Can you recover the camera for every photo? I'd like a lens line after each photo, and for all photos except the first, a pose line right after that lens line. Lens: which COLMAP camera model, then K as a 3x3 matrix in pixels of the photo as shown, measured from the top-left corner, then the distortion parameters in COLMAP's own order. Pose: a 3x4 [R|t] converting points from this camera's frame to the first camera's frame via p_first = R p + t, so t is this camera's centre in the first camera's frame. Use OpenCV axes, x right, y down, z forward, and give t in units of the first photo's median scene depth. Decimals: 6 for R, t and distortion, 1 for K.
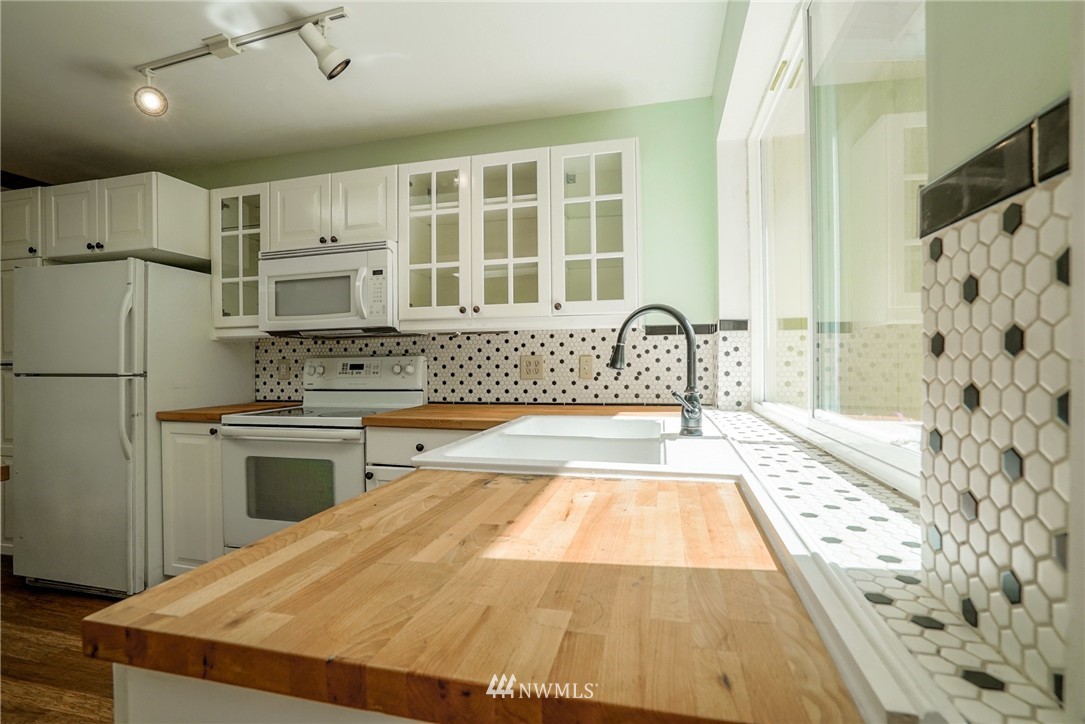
lens RADIAL K [[504.6, 0, 542.5], [0, 504.6, 362.0], [0, 0, 1]] dist [-0.082802, 0.048654]
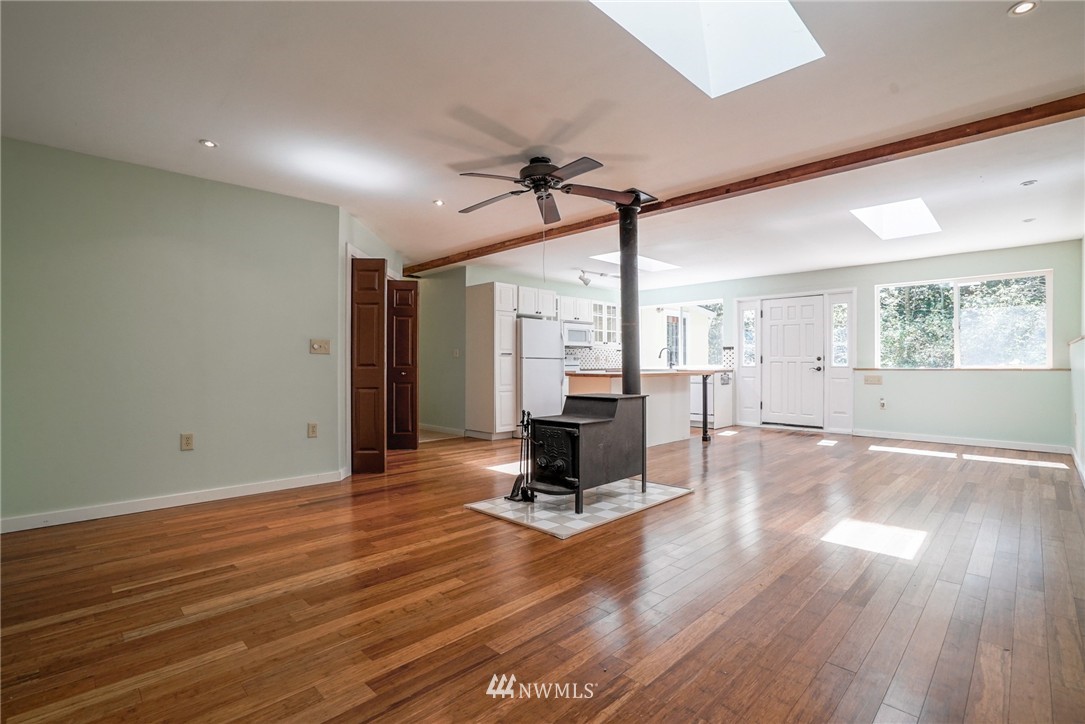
lens RADIAL K [[504.2, 0, 542.6], [0, 504.2, 362.5], [0, 0, 1]] dist [-0.059036, 0.023216]
pose [[0.522246, 0.013230, 0.852692, -3.402549], [-0.002400, 0.999898, -0.014044, 0.090168], [-0.852792, 0.005288, 0.522225, -0.538970]]
